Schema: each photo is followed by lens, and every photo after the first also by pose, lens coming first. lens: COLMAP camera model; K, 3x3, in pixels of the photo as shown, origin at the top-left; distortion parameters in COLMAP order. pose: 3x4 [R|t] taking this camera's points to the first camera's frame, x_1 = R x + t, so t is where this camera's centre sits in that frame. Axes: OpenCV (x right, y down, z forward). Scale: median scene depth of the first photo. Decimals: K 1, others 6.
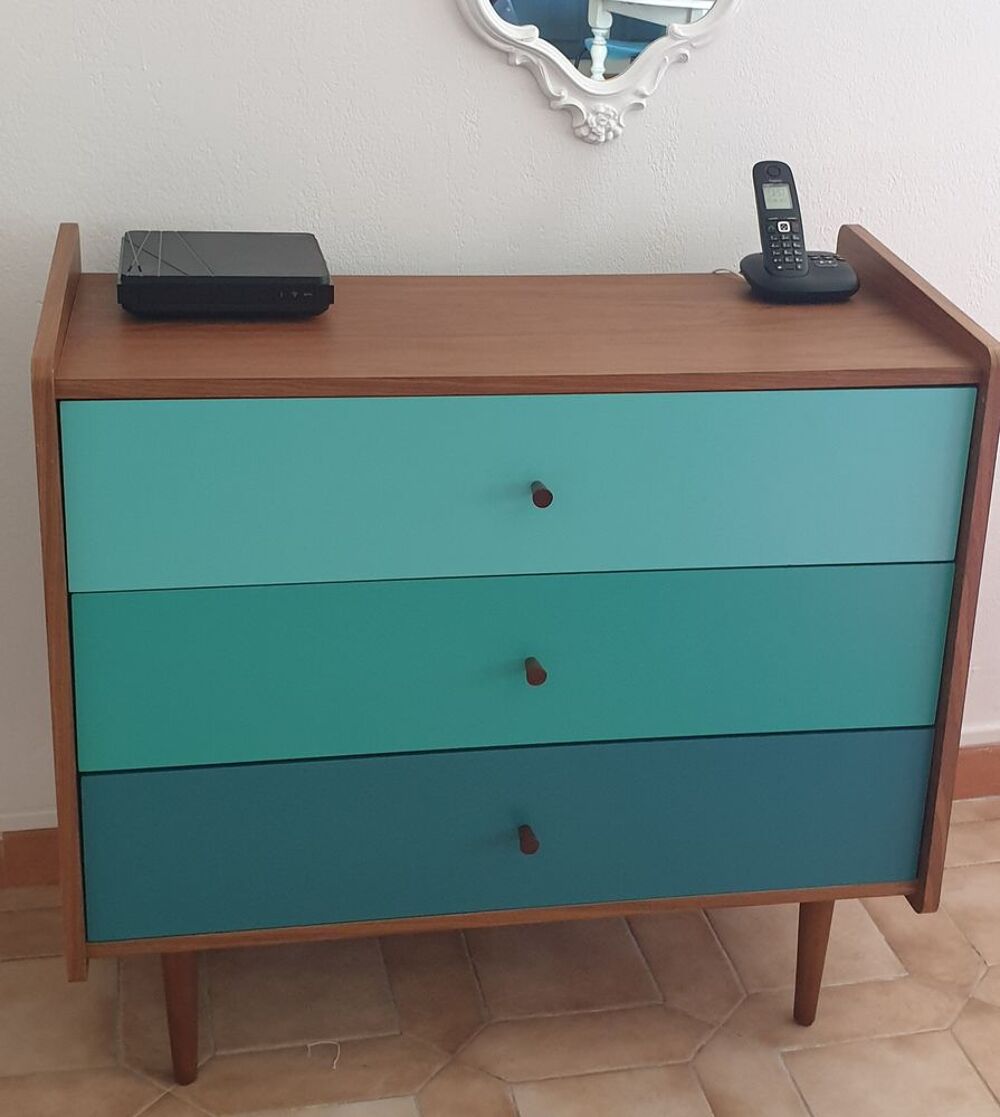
lens RADIAL K [[1771.2, 0, 500.0], [0, 1771.2, 558.5], [0, 0, 1]] dist [0.197725, -0.166299]
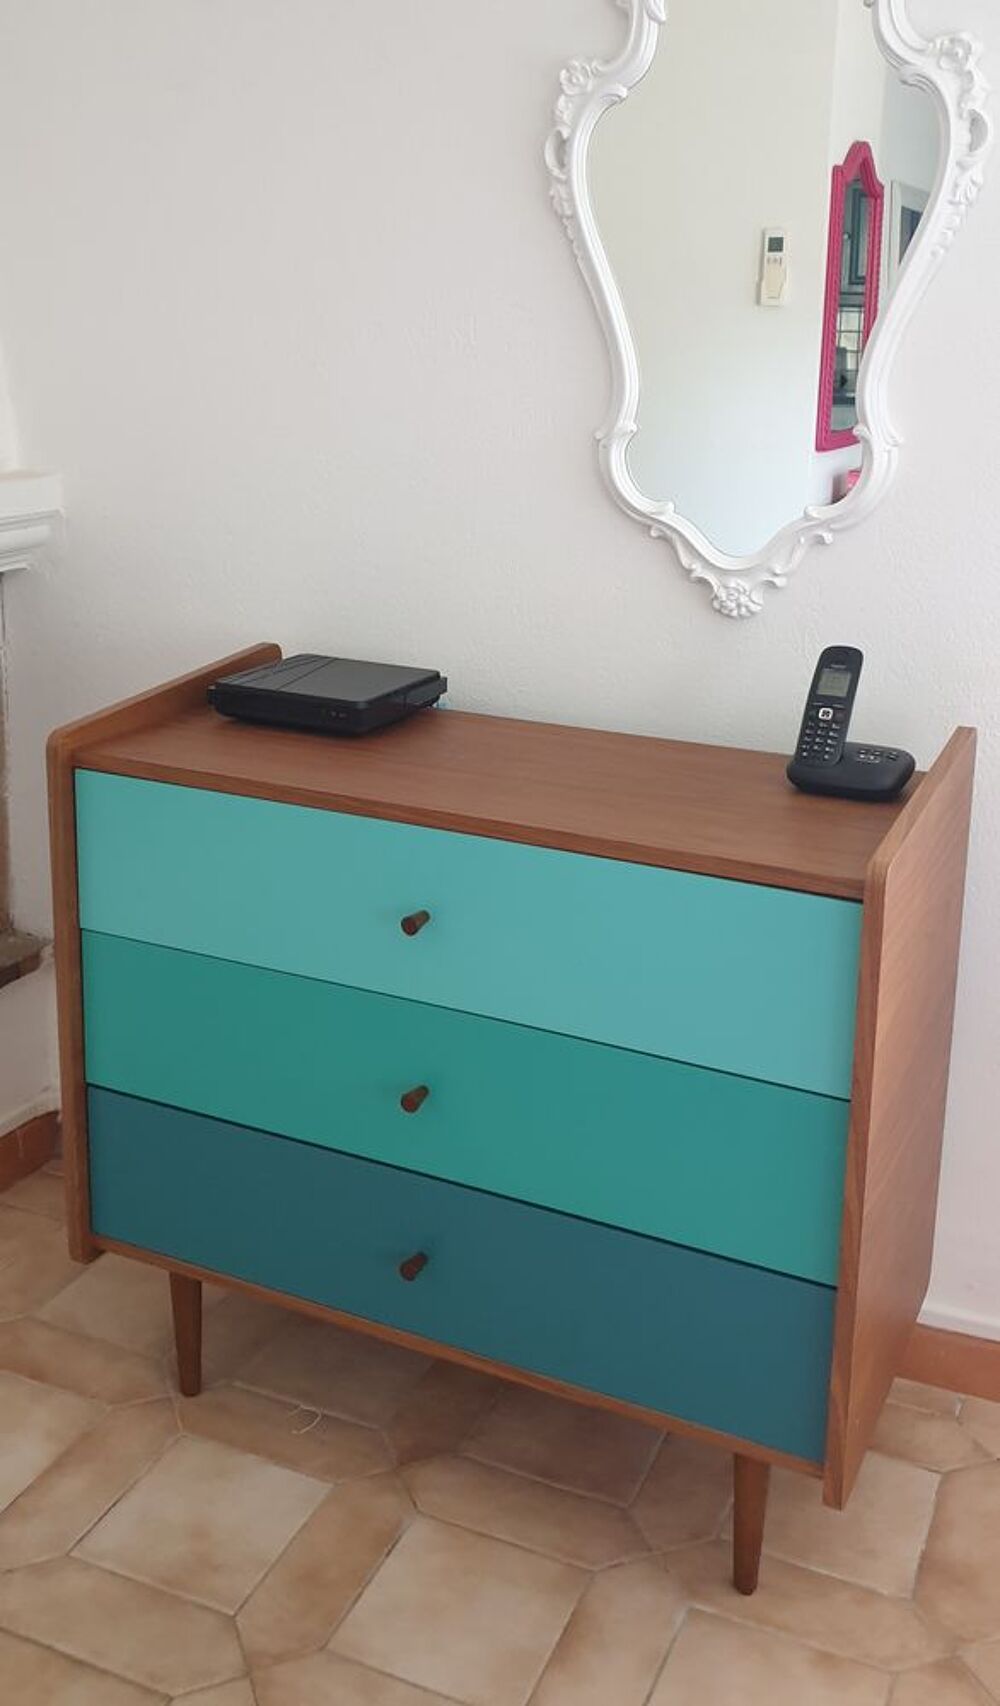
lens RADIAL K [[1642.8, 0, 500.0], [0, 1642.8, 853.0], [0, 0, 1]] dist [0.081838, 0.182634]
pose [[0.801276, 0.161317, -0.576138, 0.510685], [-0.219912, 0.974966, -0.032860, -0.046136], [0.556414, 0.153029, 0.816692, 0.200970]]
